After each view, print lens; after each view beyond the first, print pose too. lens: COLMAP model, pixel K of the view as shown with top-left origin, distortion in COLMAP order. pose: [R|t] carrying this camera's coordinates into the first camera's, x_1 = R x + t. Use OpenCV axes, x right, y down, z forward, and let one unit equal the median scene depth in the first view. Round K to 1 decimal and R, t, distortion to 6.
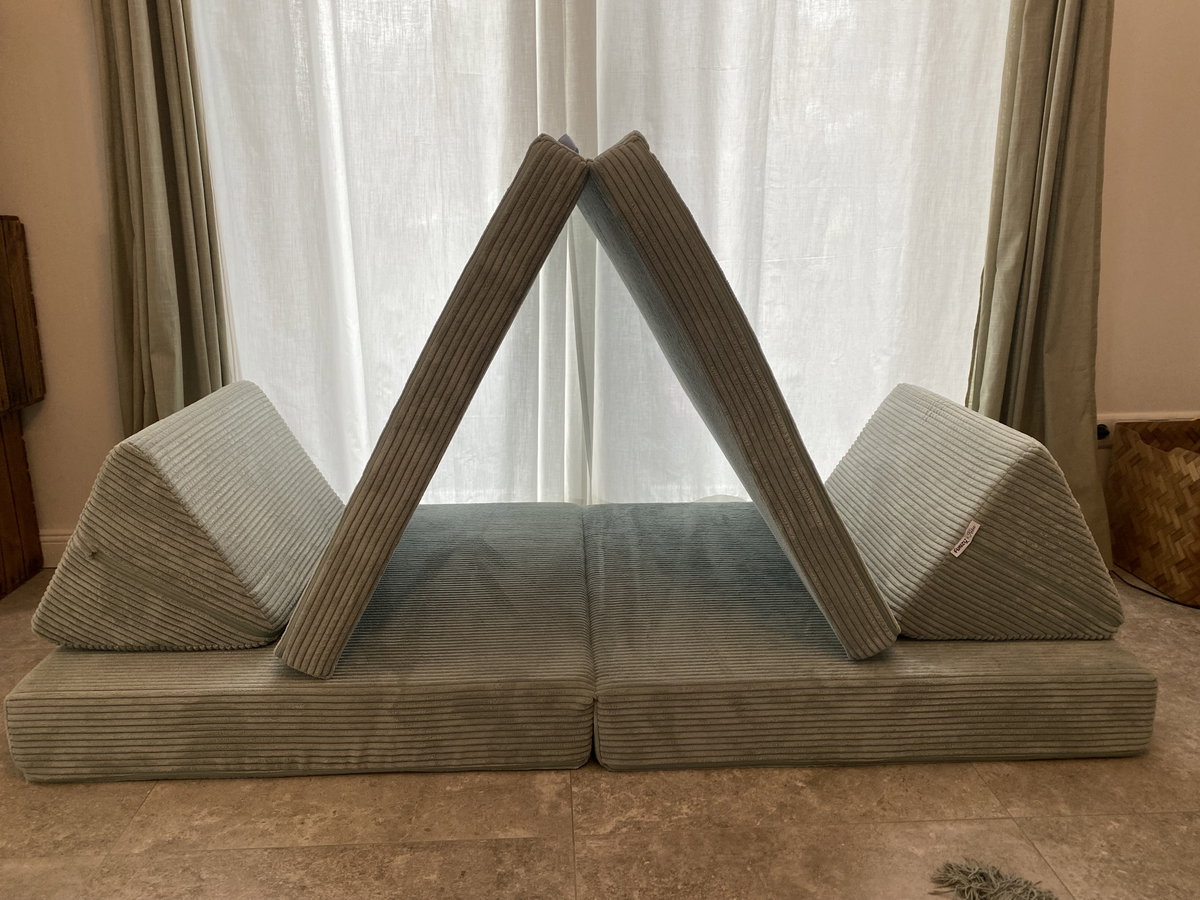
lens RADIAL K [[904.3, 0, 600.0], [0, 904.3, 450.0], [0, 0, 1]] dist [0.000438, -0.001137]
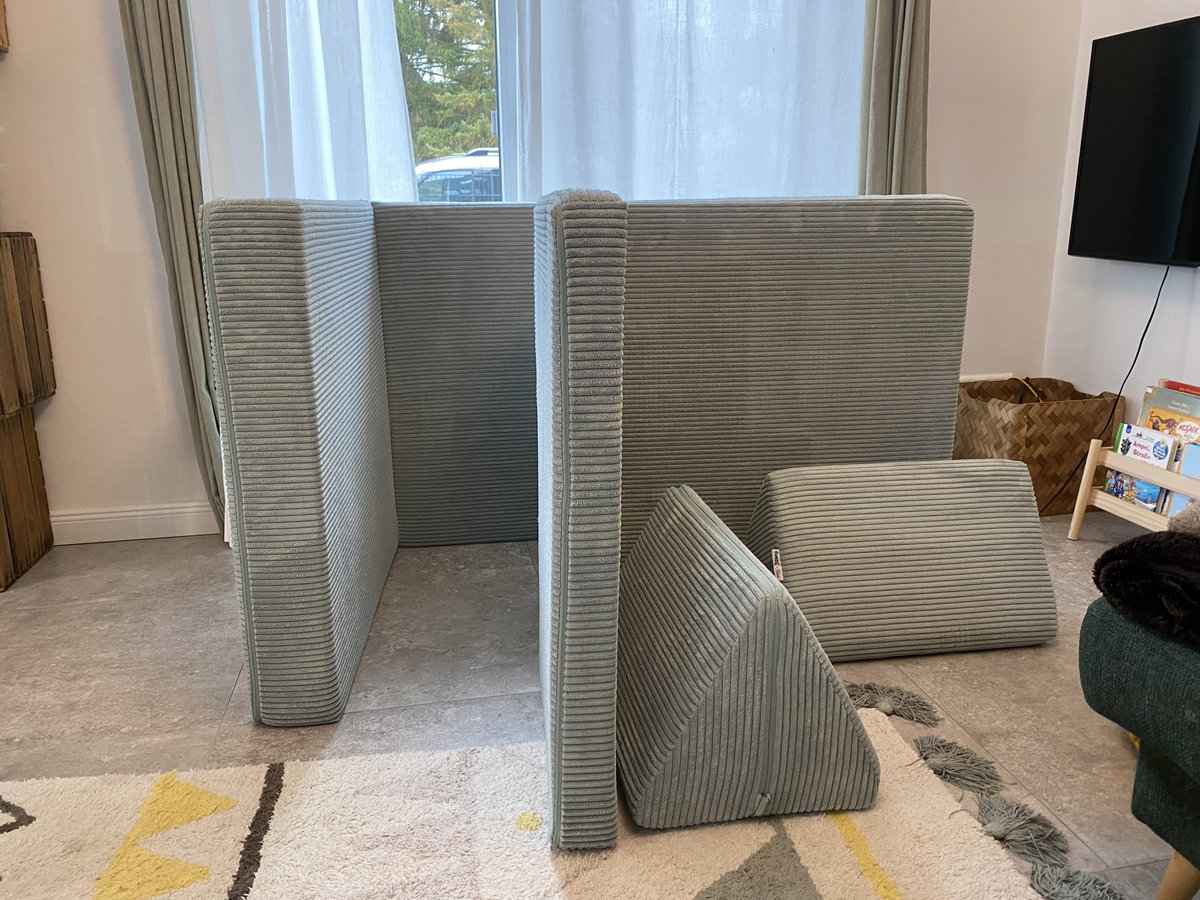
lens RADIAL K [[904.4, 0, 598.0], [0, 904.4, 446.3], [0, 0, 1]] dist [-0.000718, 0.000139]
pose [[0.990613, -0.042996, 0.129756, -0.144331], [0.043908, 0.999027, -0.004177, 0.068734], [-0.129450, 0.009835, 0.991537, -0.321821]]
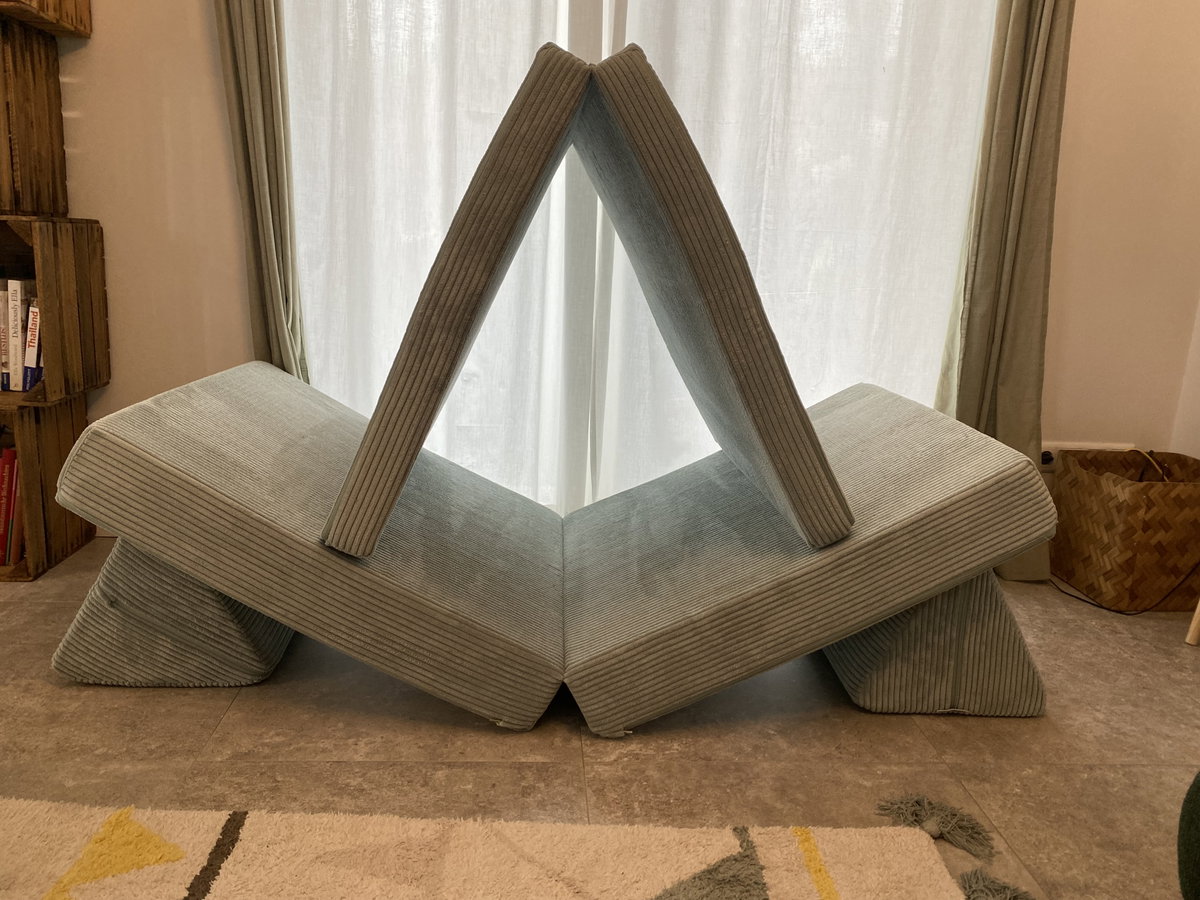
lens RADIAL K [[904.3, 0, 600.0], [0, 904.3, 450.0], [0, 0, 1]] dist [0.000438, -0.001137]
pose [[0.998669, 0.045993, 0.023326, -0.050834], [-0.045470, 0.998713, -0.022479, 0.035511], [-0.024330, 0.021388, 0.999475, -0.197440]]
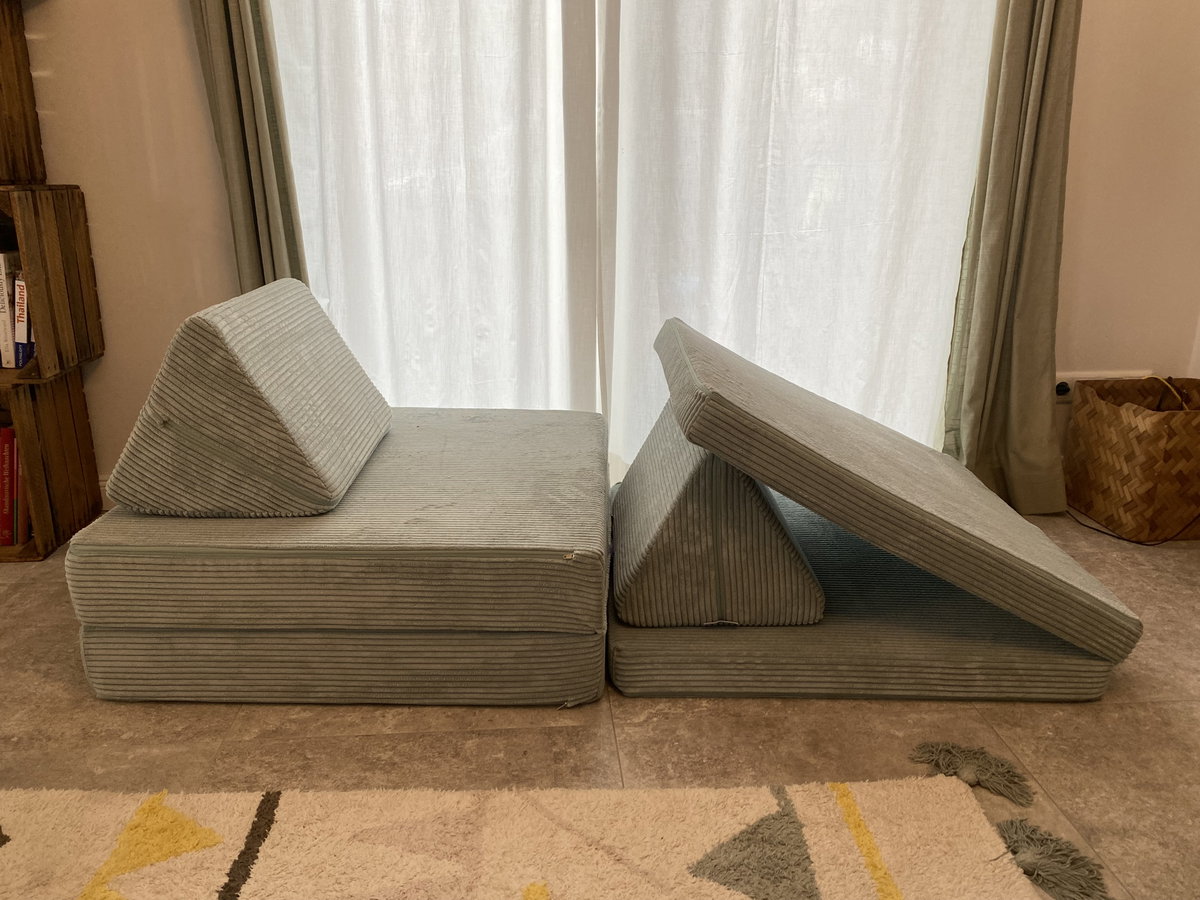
lens RADIAL K [[904.6, 0, 600.6], [0, 904.6, 450.6], [0, 0, 1]] dist [-0.000160, -0.000688]
pose [[0.999621, 0.001365, 0.027507, -0.074137], [-0.002682, 0.998850, 0.047875, 0.007131], [-0.027410, -0.047931, 0.998474, -0.165275]]
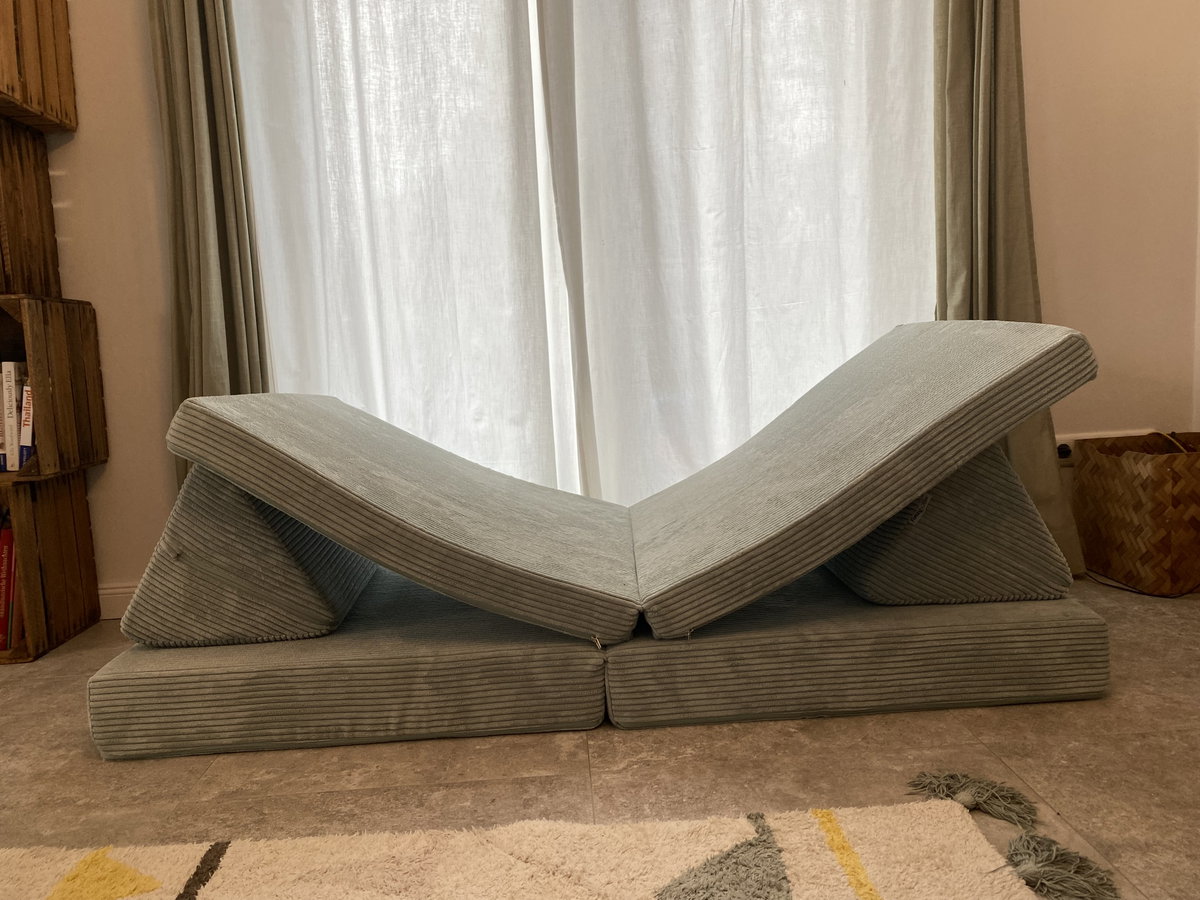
lens RADIAL K [[904.6, 0, 600.6], [0, 904.6, 450.6], [0, 0, 1]] dist [-0.000160, -0.000688]
pose [[0.998730, -0.048798, -0.012564, 0.015910], [0.046647, 0.989647, -0.135728, 0.171554], [0.019057, 0.134970, 0.990666, -0.156013]]
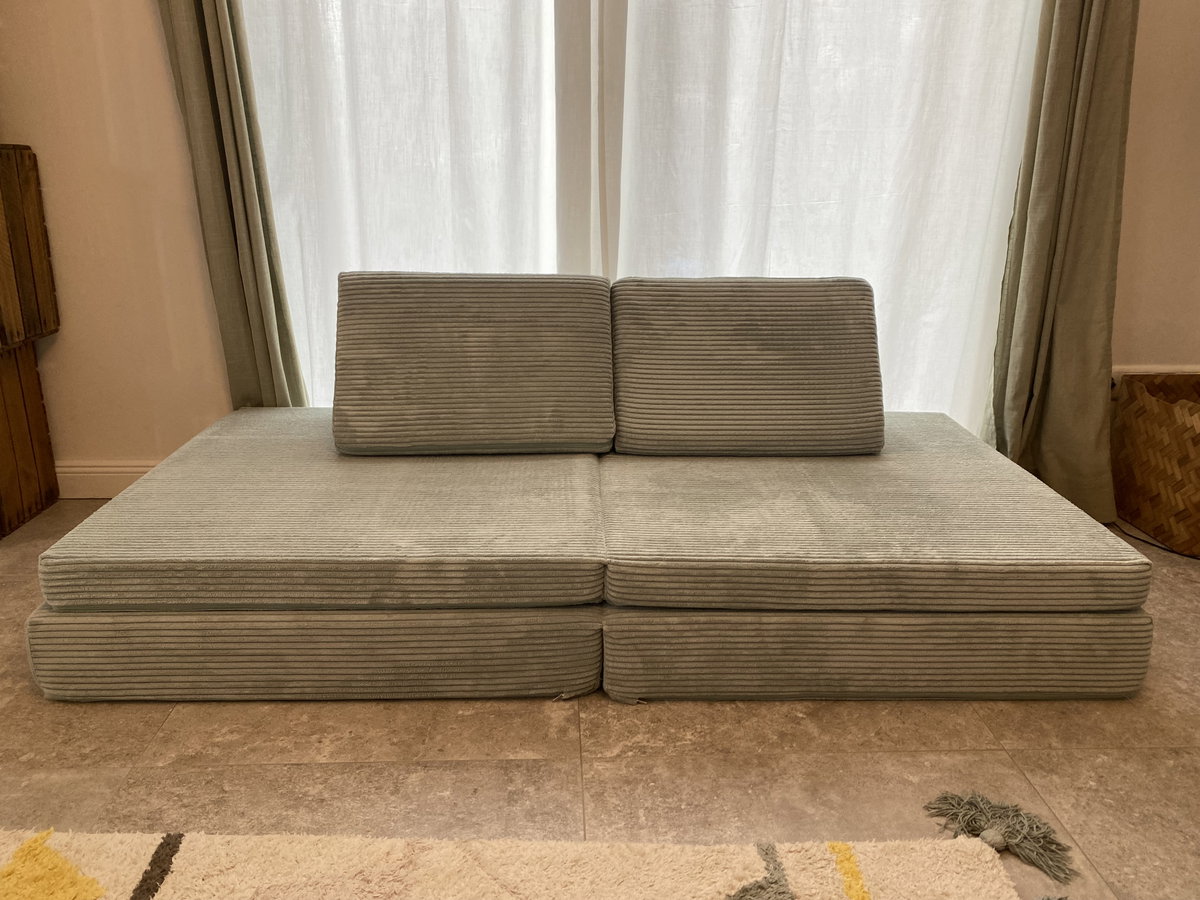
lens RADIAL K [[904.6, 0, 602.0], [0, 904.6, 447.0], [0, 0, 1]] dist [-0.000492, 0.000930]
pose [[0.999828, 0.018523, -0.000567, -0.010829], [-0.018470, 0.998523, 0.051091, 0.015509], [0.001513, -0.051072, 0.998694, -0.016926]]
